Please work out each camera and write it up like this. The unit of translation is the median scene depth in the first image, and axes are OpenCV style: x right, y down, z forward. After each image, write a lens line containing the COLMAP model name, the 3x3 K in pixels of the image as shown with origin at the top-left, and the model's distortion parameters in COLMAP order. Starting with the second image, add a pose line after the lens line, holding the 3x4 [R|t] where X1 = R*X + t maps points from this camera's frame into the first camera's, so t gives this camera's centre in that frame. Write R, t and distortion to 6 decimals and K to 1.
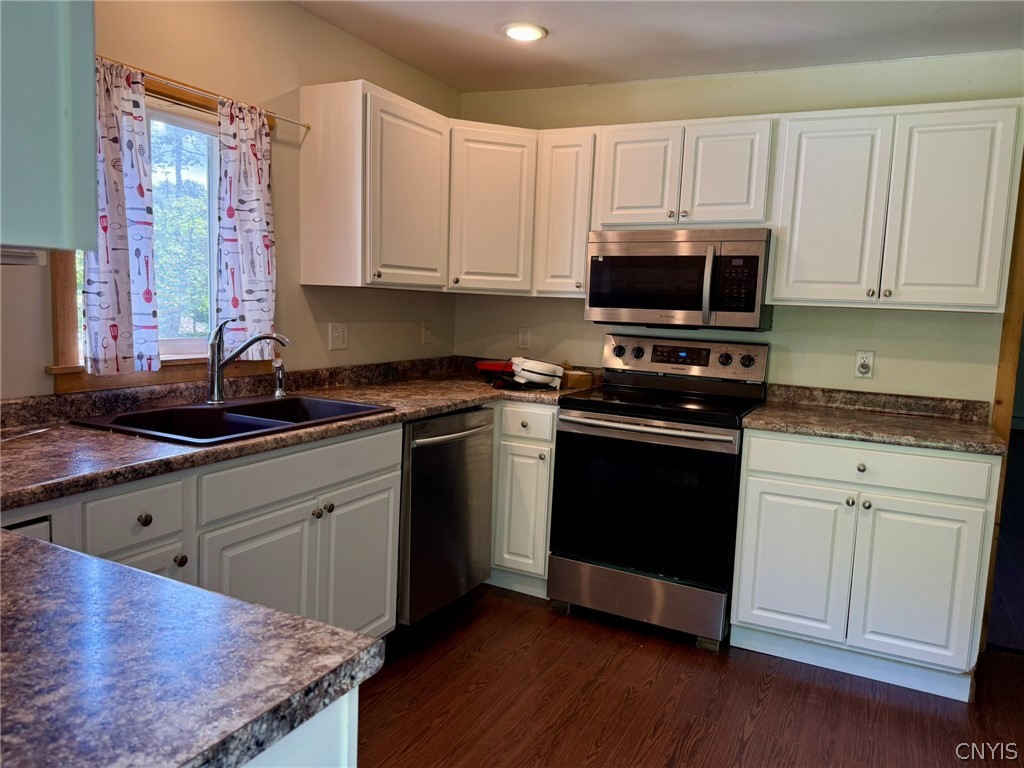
lens RADIAL K [[732.6, 0, 512.0], [0, 732.6, 384.0], [0, 0, 1]] dist [0.104940, -0.181349]
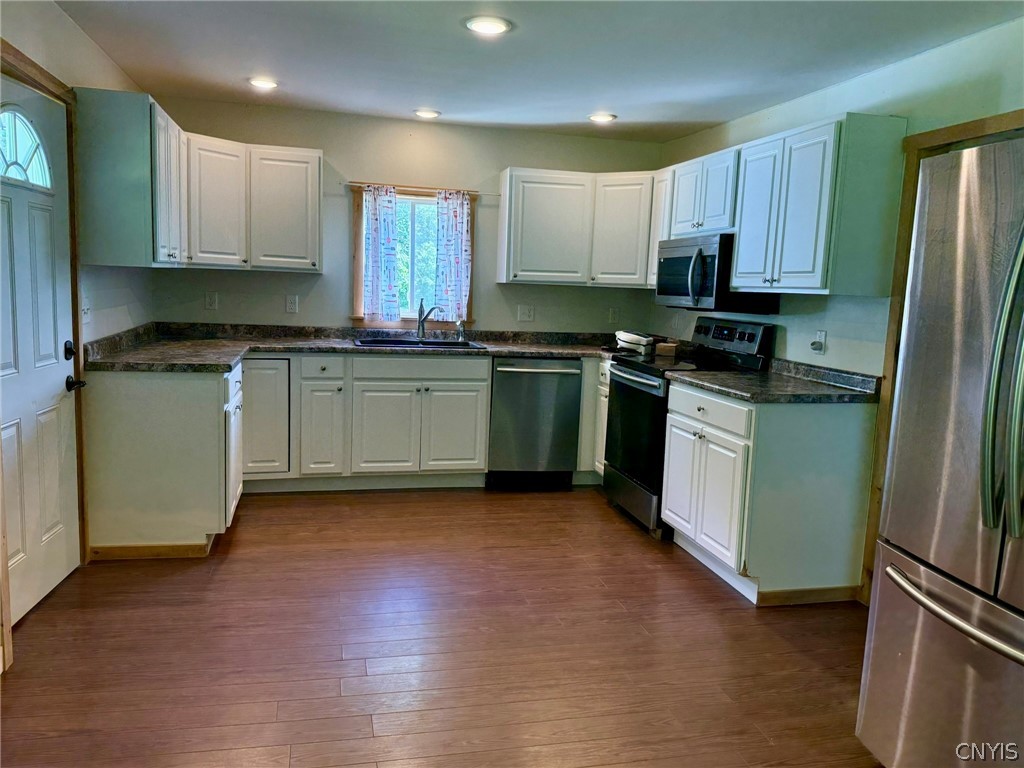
lens RADIAL K [[732.6, 0, 512.0], [0, 732.6, 384.0], [0, 0, 1]] dist [0.104940, -0.181349]
pose [[0.660322, 0.085689, -0.746078, 1.165148], [-0.096818, 0.994892, 0.028577, 0.058902], [0.744716, 0.053364, 0.665245, -0.149150]]
